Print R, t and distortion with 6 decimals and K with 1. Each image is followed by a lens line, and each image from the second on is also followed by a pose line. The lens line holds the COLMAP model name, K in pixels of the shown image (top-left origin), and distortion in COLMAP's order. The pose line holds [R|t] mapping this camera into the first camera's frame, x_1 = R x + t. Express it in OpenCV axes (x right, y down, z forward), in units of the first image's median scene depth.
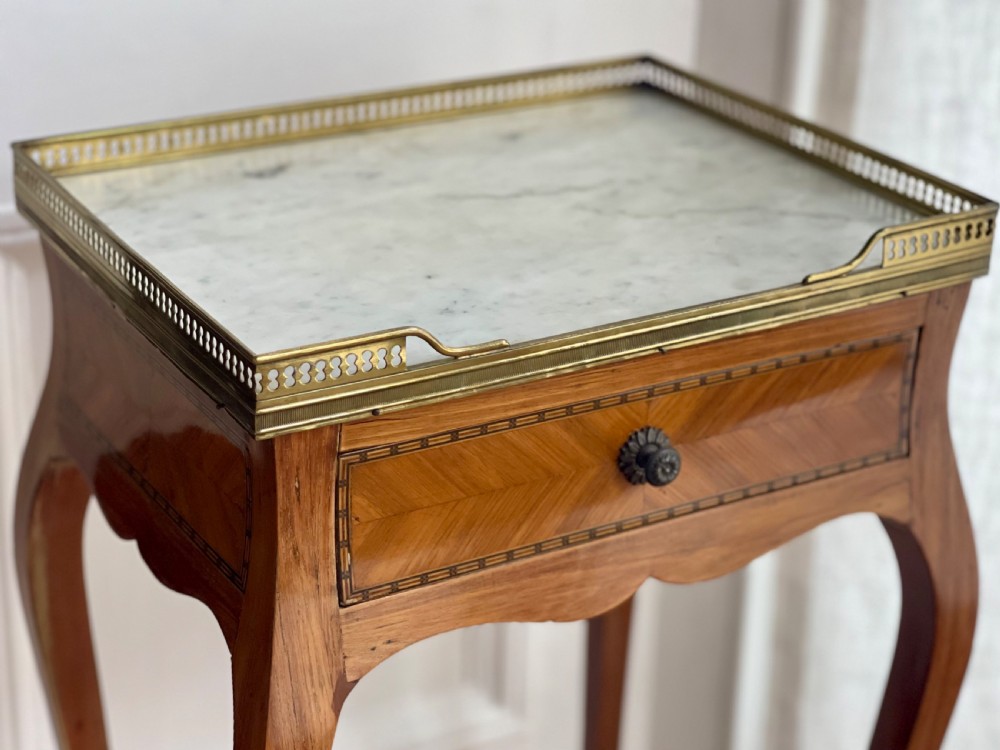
lens RADIAL K [[2016.1, 0, 502.5], [0, 2016.1, 371.7], [0, 0, 1]] dist [0.160806, 0.000000]
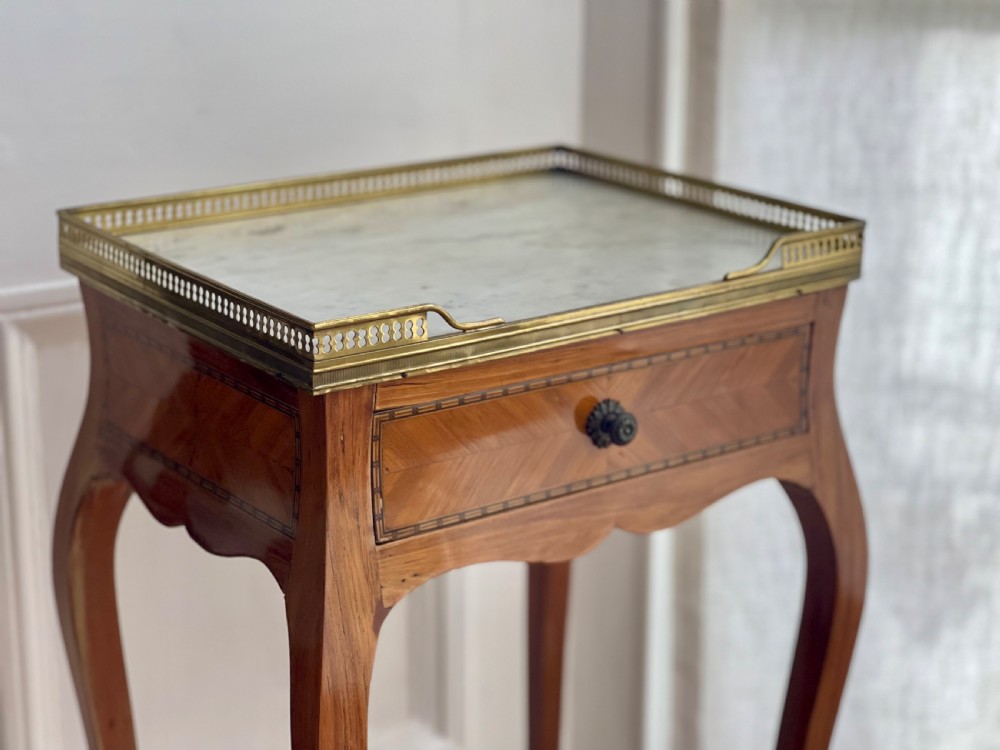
lens RADIAL K [[1855.5, 0, 510.8], [0, 1855.5, 369.2], [0, 0, 1]] dist [0.165090, 0.000000]
pose [[0.993656, -0.045479, 0.102856, -0.102169], [0.057164, 0.991873, -0.113669, 0.133158], [-0.096850, 0.118828, 0.988180, -0.116116]]
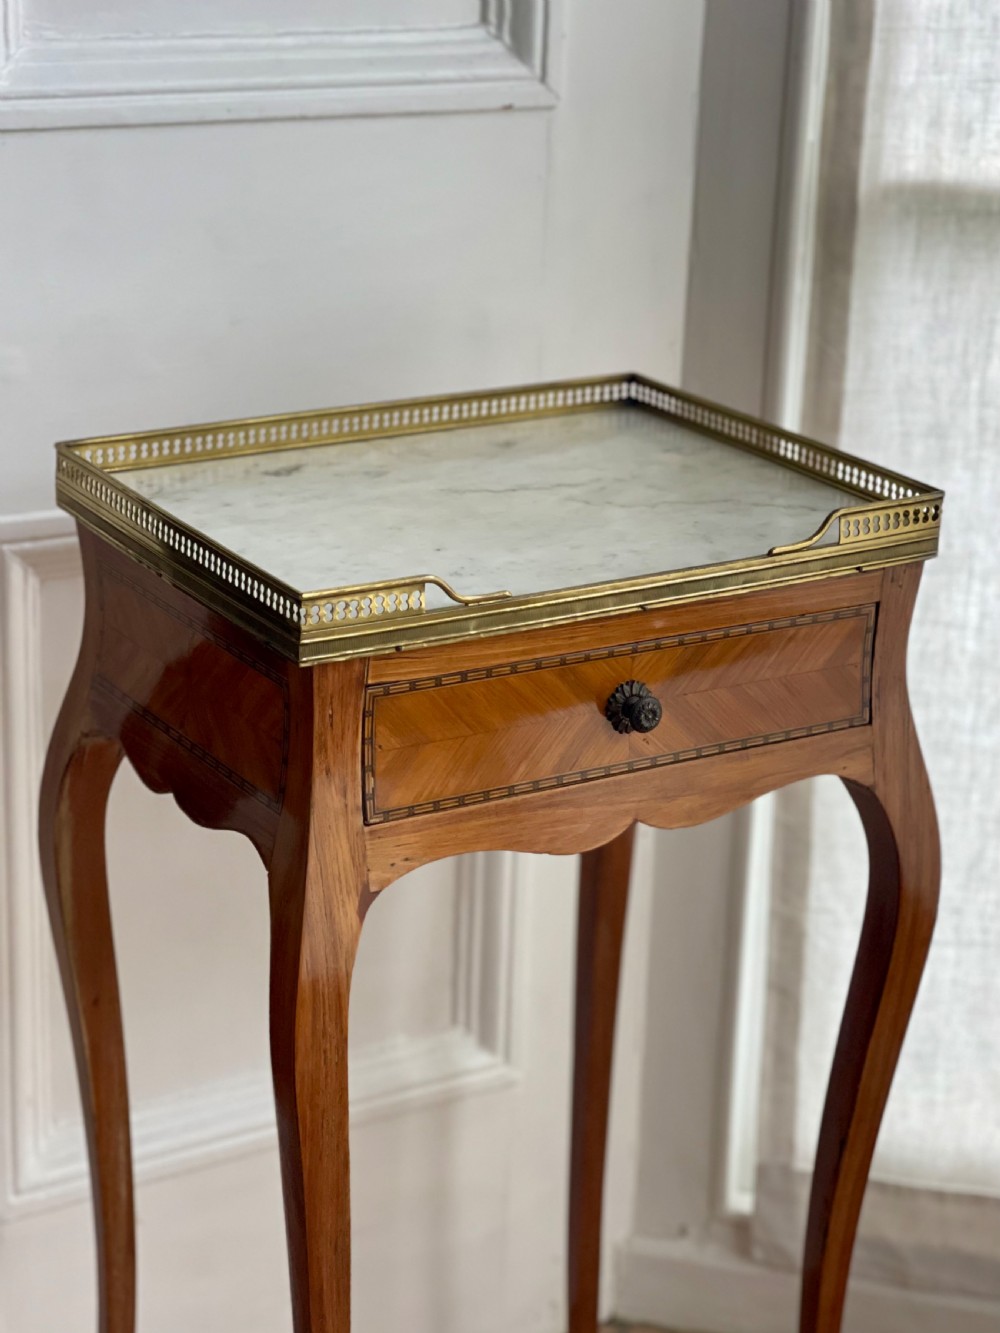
lens RADIAL K [[2687.5, 0, 483.0], [0, 2687.5, 680.0], [0, 0, 1]] dist [0.160806, 0.000000]
pose [[0.999959, -0.000565, 0.008994, -0.024787], [0.001242, 0.997154, -0.075384, 0.138715], [-0.008926, 0.075392, 0.997114, -0.494361]]
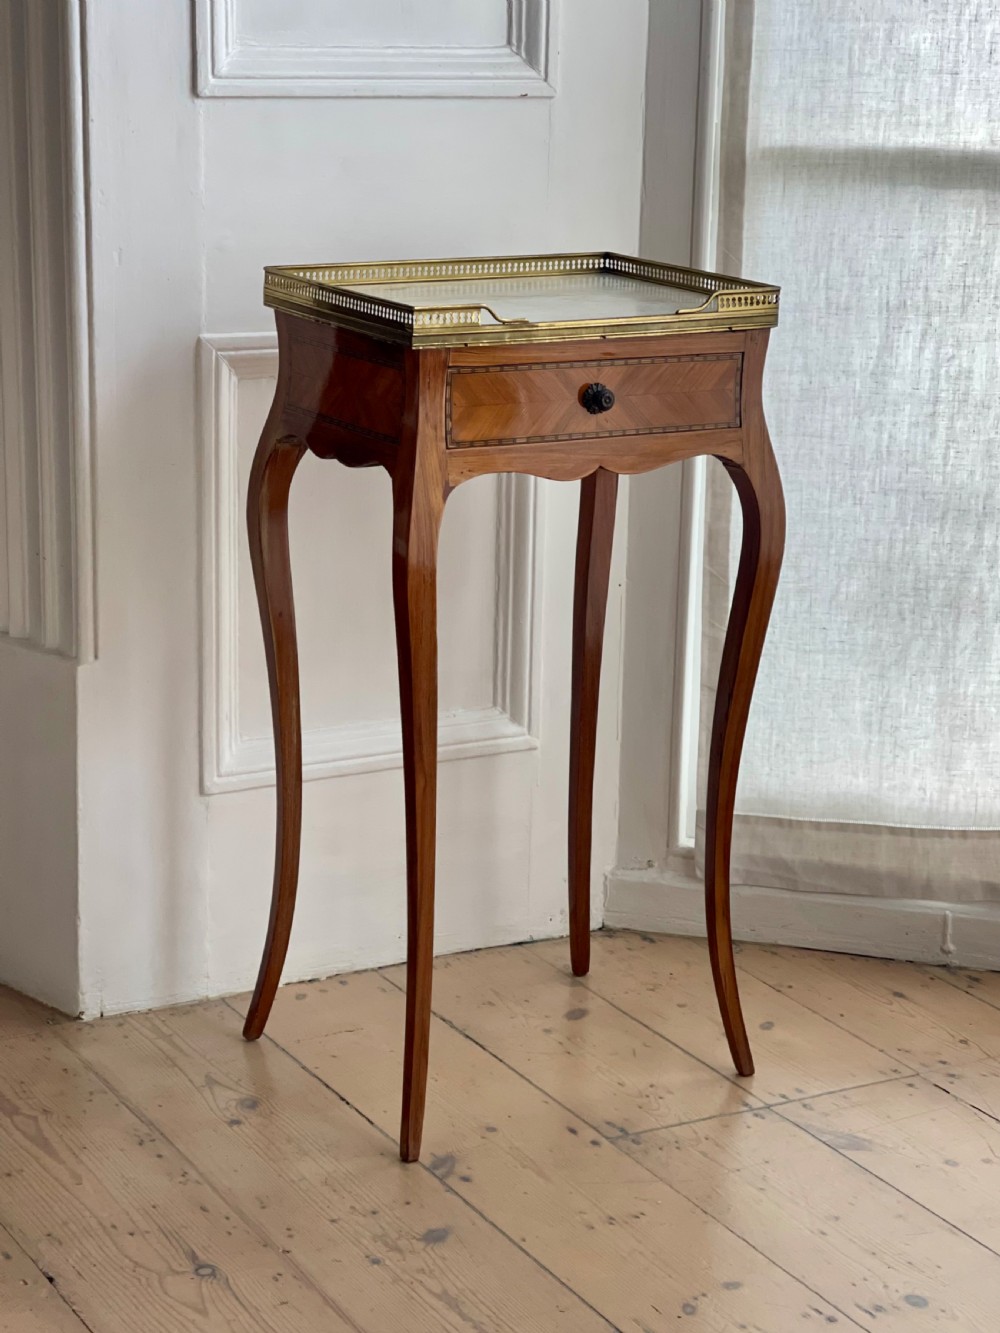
lens RADIAL K [[2687.5, 0, 505.3], [0, 2687.5, 665.1], [0, 0, 1]] dist [0.160806, 0.000000]
pose [[0.999997, 0.001830, 0.001744, -0.023138], [-0.001518, 0.986398, -0.164366, 0.727153], [-0.002021, 0.164363, 0.986398, -1.545088]]
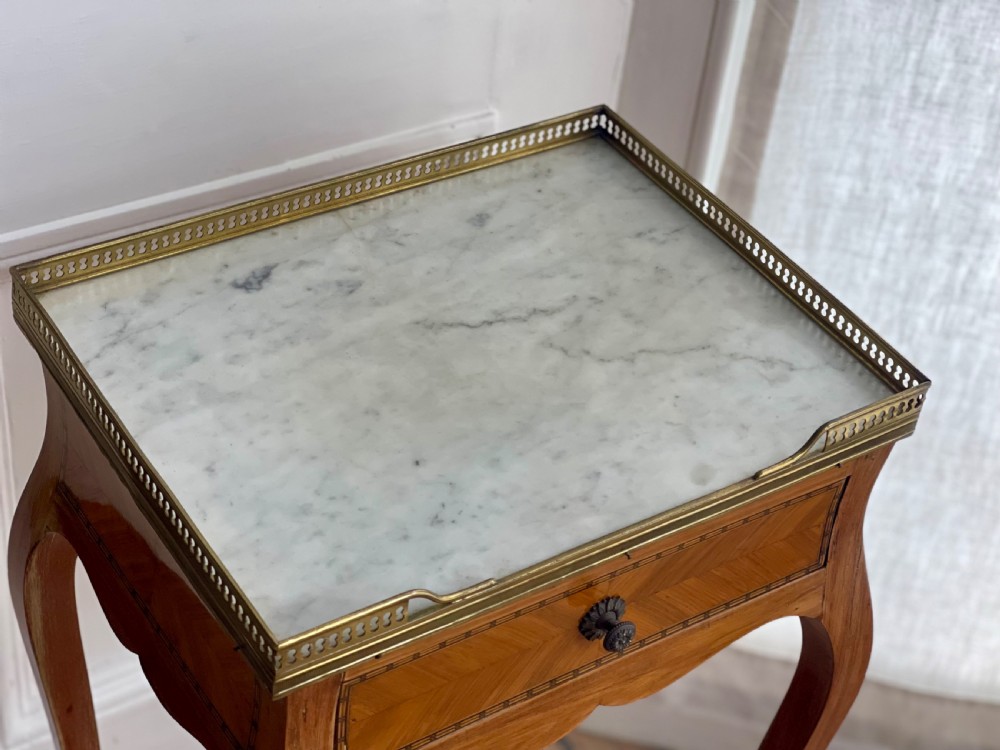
lens RADIAL K [[1855.5, 0, 503.5], [0, 1855.5, 352.6], [0, 0, 1]] dist [0.165090, 0.000000]
pose [[0.995998, 0.027797, 0.084947, -0.076413], [-0.049399, 0.963256, 0.264003, -0.369757], [-0.074487, -0.267143, 0.960774, 0.046854]]
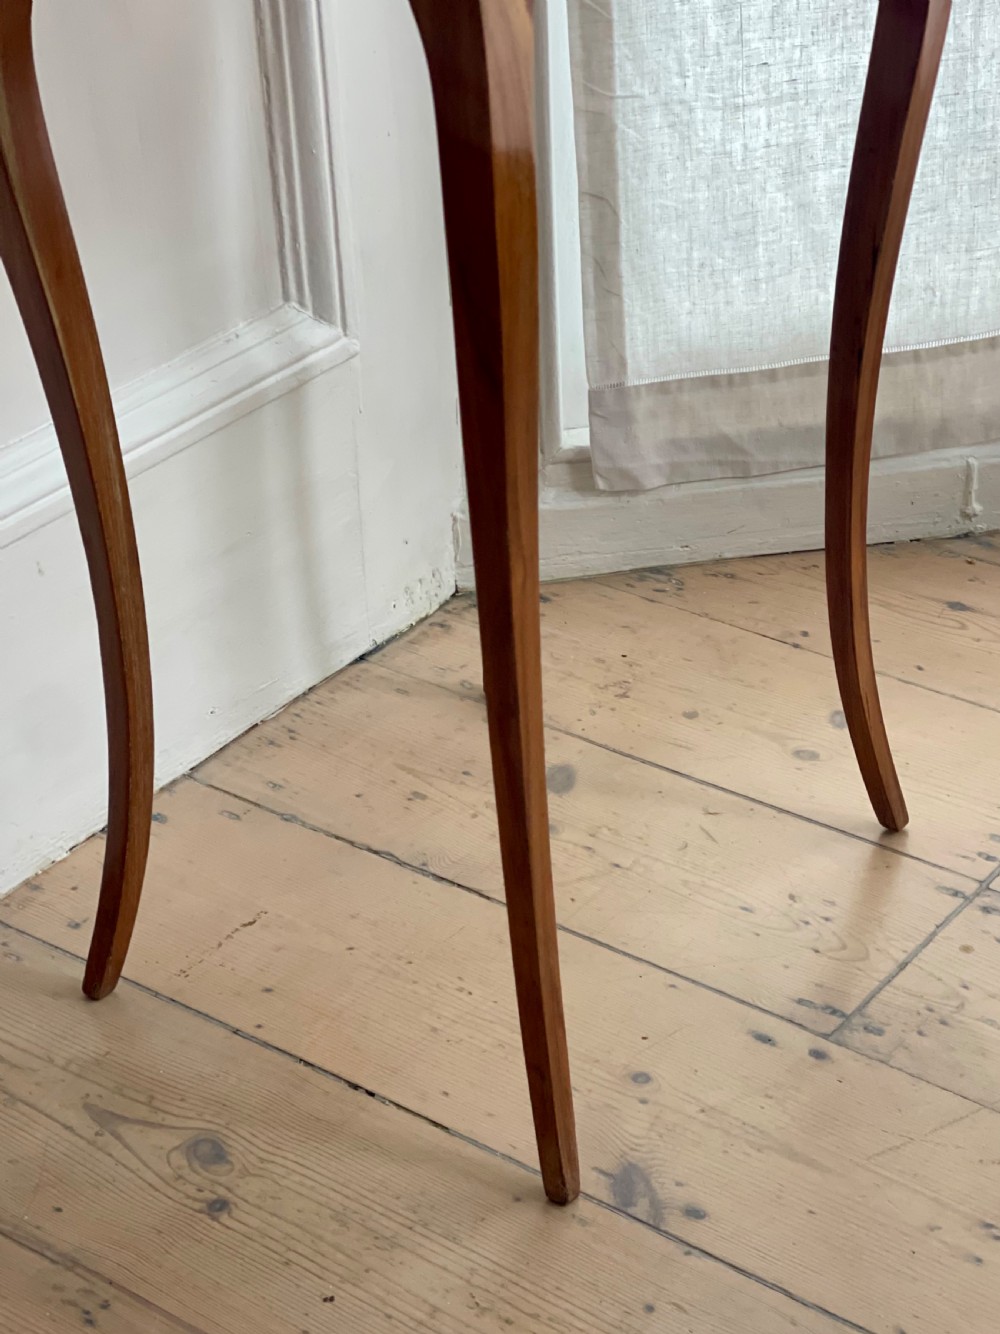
lens RADIAL K [[2611.1, 0, 508.3], [0, 2611.1, 693.1], [0, 0, 1]] dist [0.207026, 0.000000]
pose [[0.916189, -0.255461, 0.308768, -0.526171], [0.217211, 0.964045, 0.153090, 0.265140], [-0.336774, -0.073192, 0.938736, -0.189373]]
